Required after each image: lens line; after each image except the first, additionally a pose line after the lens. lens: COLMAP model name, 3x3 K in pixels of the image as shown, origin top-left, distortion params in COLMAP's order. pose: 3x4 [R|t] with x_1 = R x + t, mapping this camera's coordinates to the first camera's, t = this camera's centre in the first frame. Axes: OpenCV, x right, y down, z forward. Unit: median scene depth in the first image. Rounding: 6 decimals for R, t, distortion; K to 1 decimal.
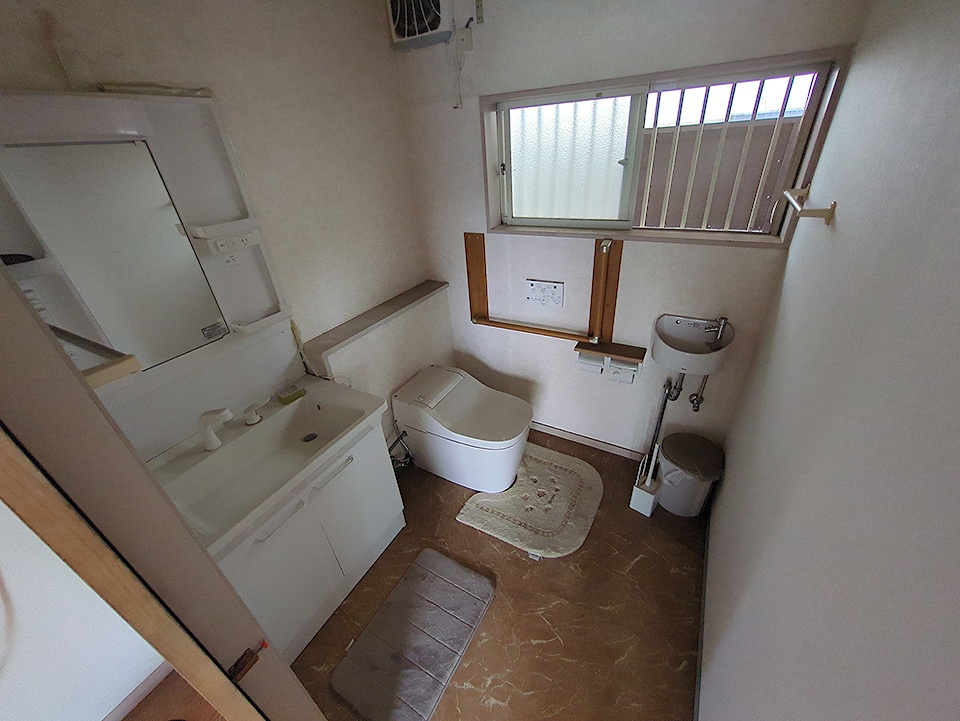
lens RADIAL K [[379.5, 0, 484.1], [0, 379.5, 365.9], [0, 0, 1]] dist [-0.002309, 0.001235]
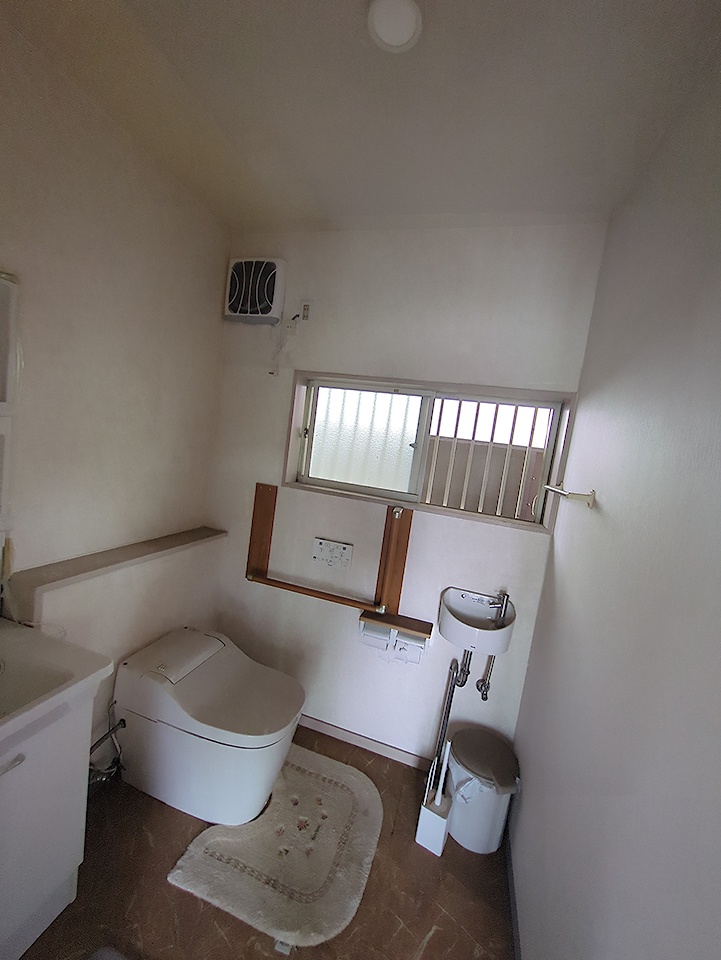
lens RADIAL K [[379.5, 0, 361.5], [0, 379.5, 484.4], [0, 0, 1]] dist [-0.002309, 0.001235]
pose [[0.956960, 0.171118, 0.234408, -0.026254], [-0.059255, 0.905874, -0.419381, 0.049628], [-0.284108, 0.387441, 0.877025, 0.085676]]
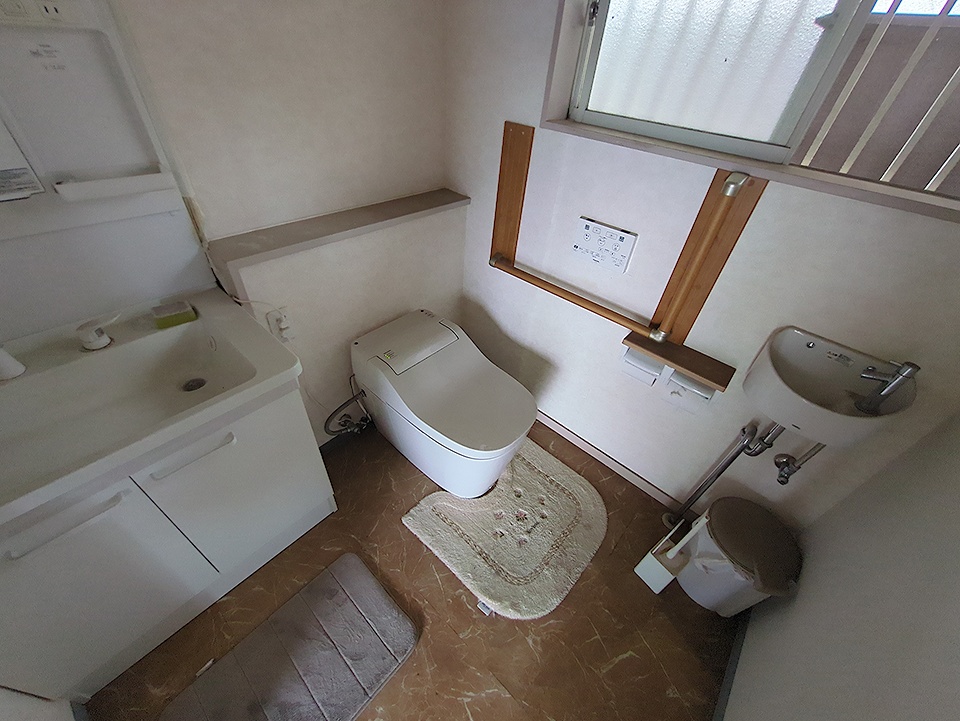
lens RADIAL K [[379.5, 0, 482.9], [0, 379.5, 364.2], [0, 0, 1]] dist [-0.002309, 0.001235]
pose [[0.967180, 0.245455, -0.065686, 0.060529], [-0.231088, 0.957201, 0.174253, -0.069021], [0.105646, -0.153355, 0.982508, 0.345478]]
